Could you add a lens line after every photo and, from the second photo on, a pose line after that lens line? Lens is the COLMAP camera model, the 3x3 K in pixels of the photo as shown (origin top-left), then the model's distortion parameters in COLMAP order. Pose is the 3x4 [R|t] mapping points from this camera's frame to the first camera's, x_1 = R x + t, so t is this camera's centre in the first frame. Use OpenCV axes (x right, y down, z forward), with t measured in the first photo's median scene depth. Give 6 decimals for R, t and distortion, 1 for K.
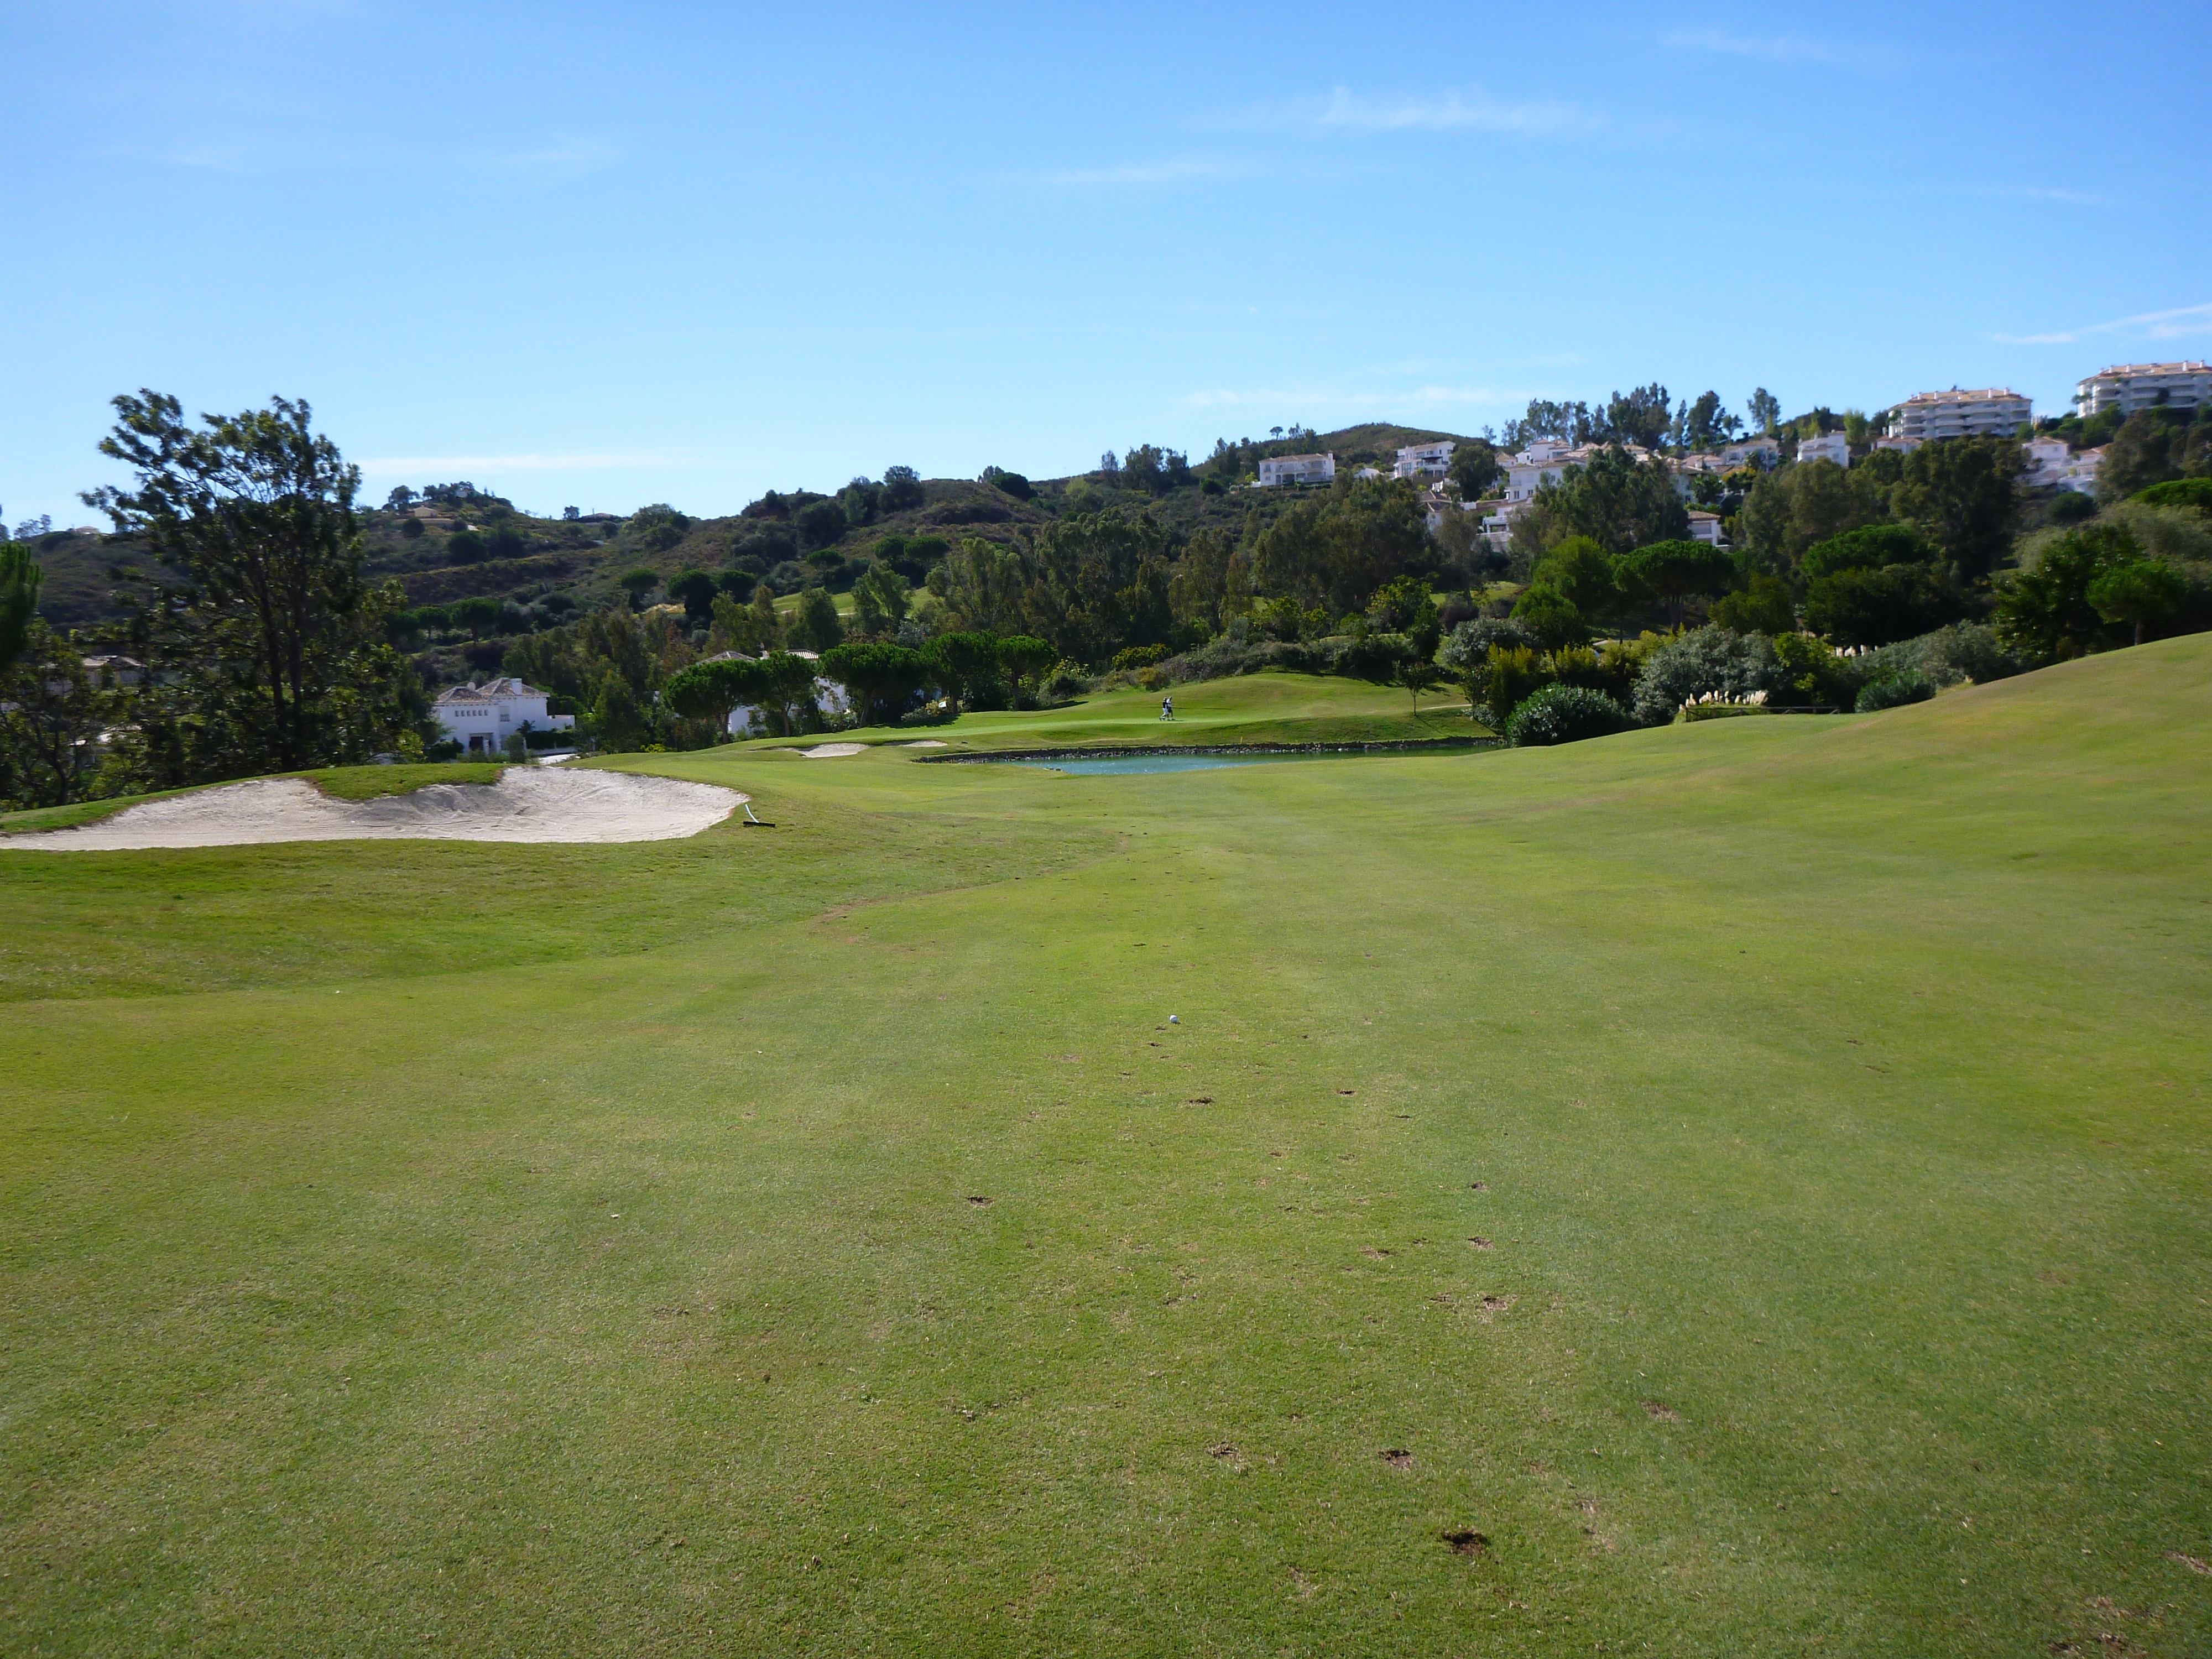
lens RADIAL K [[1814.0, 0, 1095.7], [0, 1814.0, 828.1], [0, 0, 1]] dist [-0.037117, 0.004948]
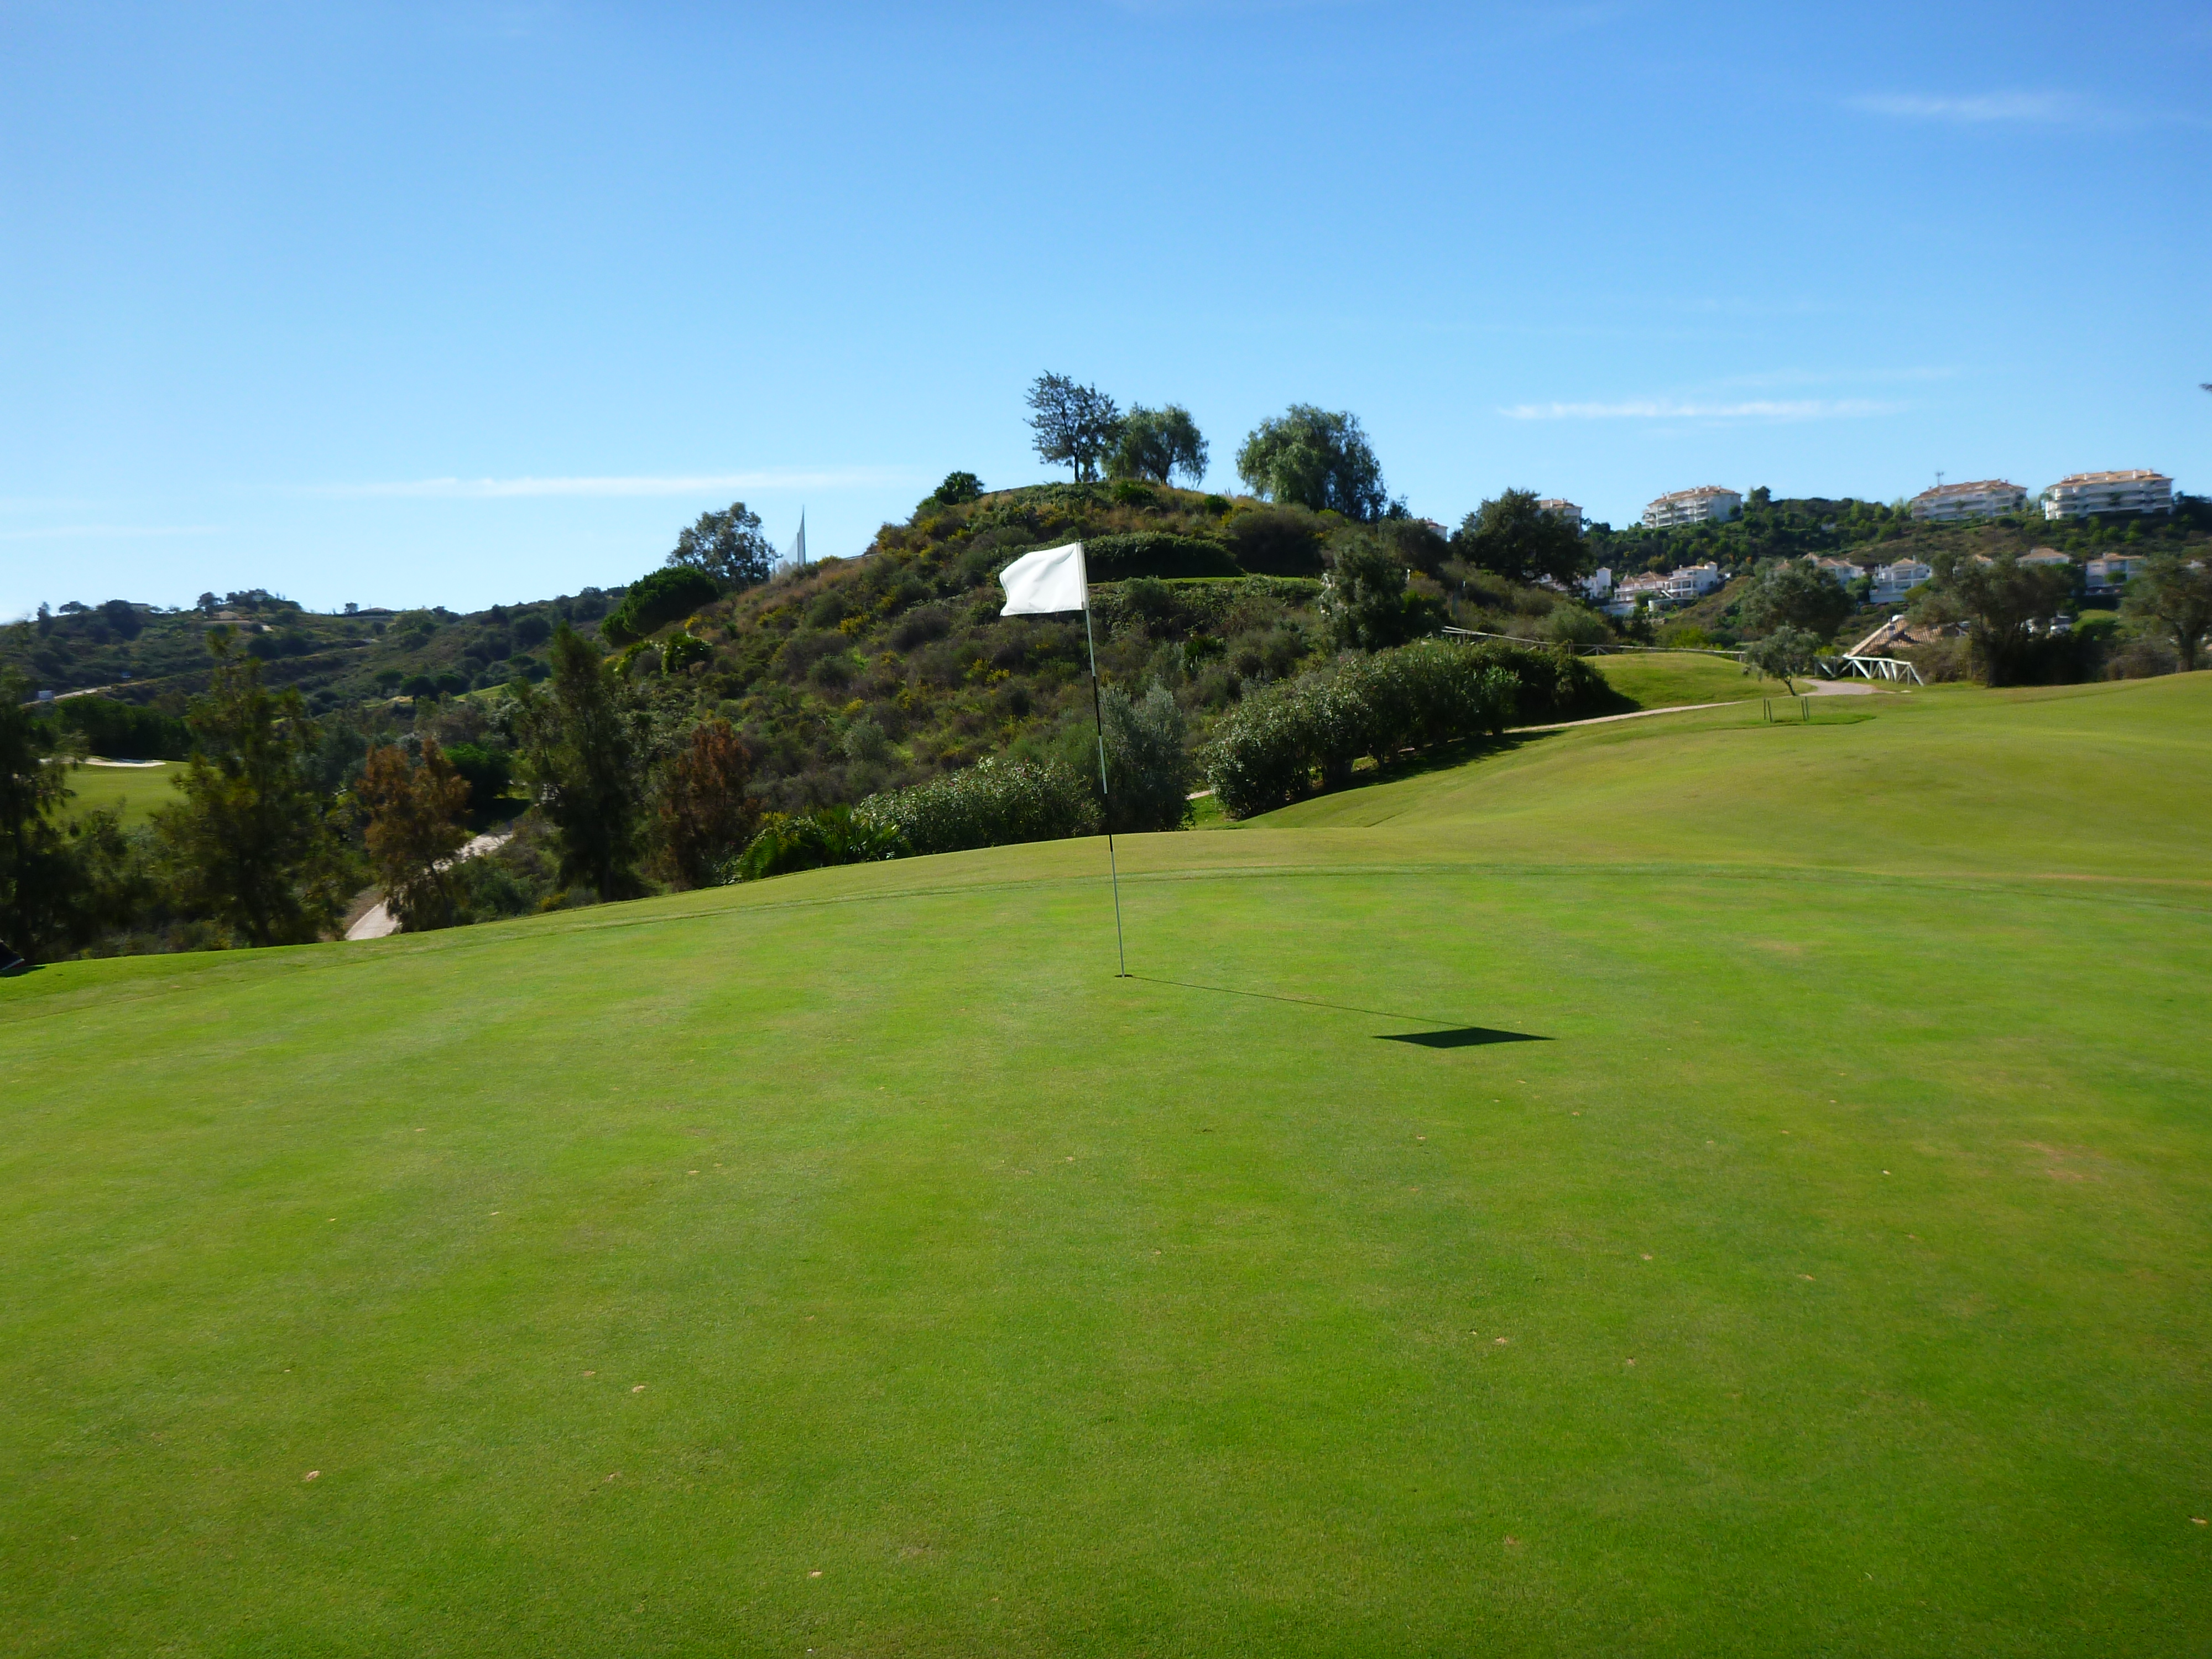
lens RADIAL K [[1814.0, 0, 1095.7], [0, 1814.0, 828.1], [0, 0, 1]] dist [-0.037117, 0.004948]
pose [[0.995026, -0.016879, 0.098170, 0.127981], [0.019879, 0.999362, -0.029659, 0.027940], [-0.097607, 0.031463, 0.994728, -0.368807]]
